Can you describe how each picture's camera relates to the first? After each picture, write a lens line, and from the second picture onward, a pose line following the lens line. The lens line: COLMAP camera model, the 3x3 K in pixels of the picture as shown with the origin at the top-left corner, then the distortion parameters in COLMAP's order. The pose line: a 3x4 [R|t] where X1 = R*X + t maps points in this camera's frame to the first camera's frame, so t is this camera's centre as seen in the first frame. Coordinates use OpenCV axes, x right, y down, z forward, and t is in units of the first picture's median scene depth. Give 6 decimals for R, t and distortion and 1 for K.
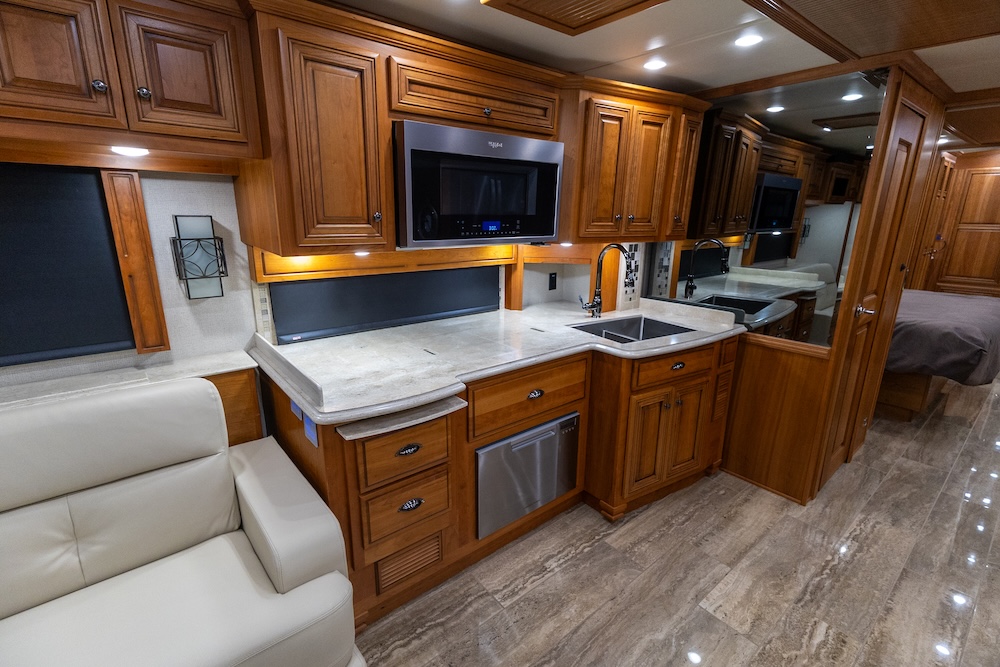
lens RADIAL K [[456.9, 0, 499.2], [0, 456.9, 332.0], [0, 0, 1]] dist [0.025192, -0.001904]
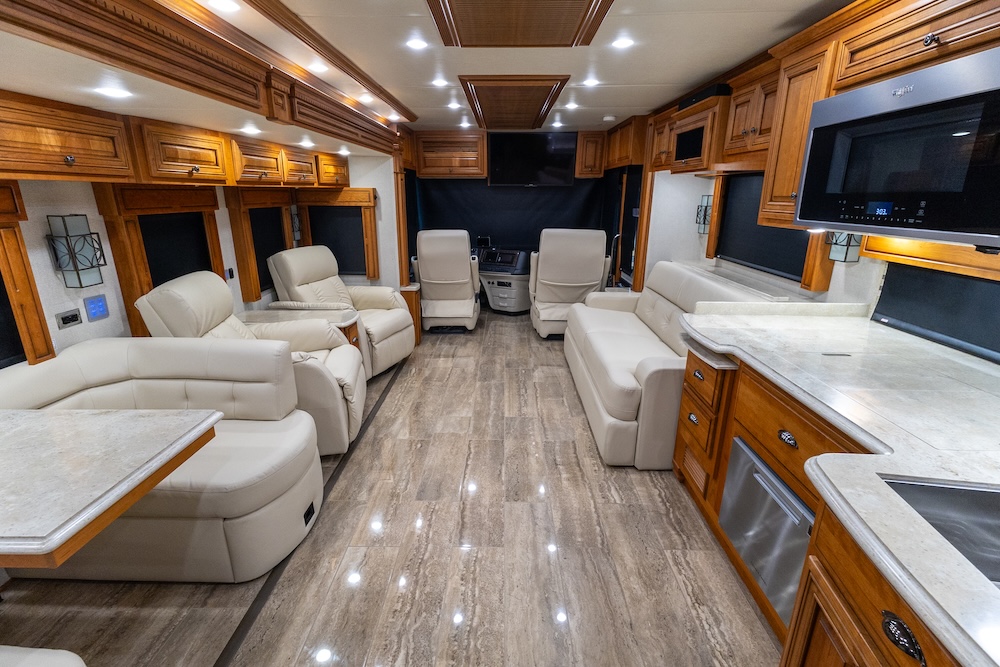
lens RADIAL K [[456.9, 0, 497.3], [0, 456.9, 332.1], [0, 0, 1]] dist [0.025192, -0.001904]
pose [[-0.649238, 0.210176, -0.730969, 0.974629], [-0.199767, 0.880199, 0.430515, -0.264645], [0.733882, 0.425530, -0.529473, 1.066351]]
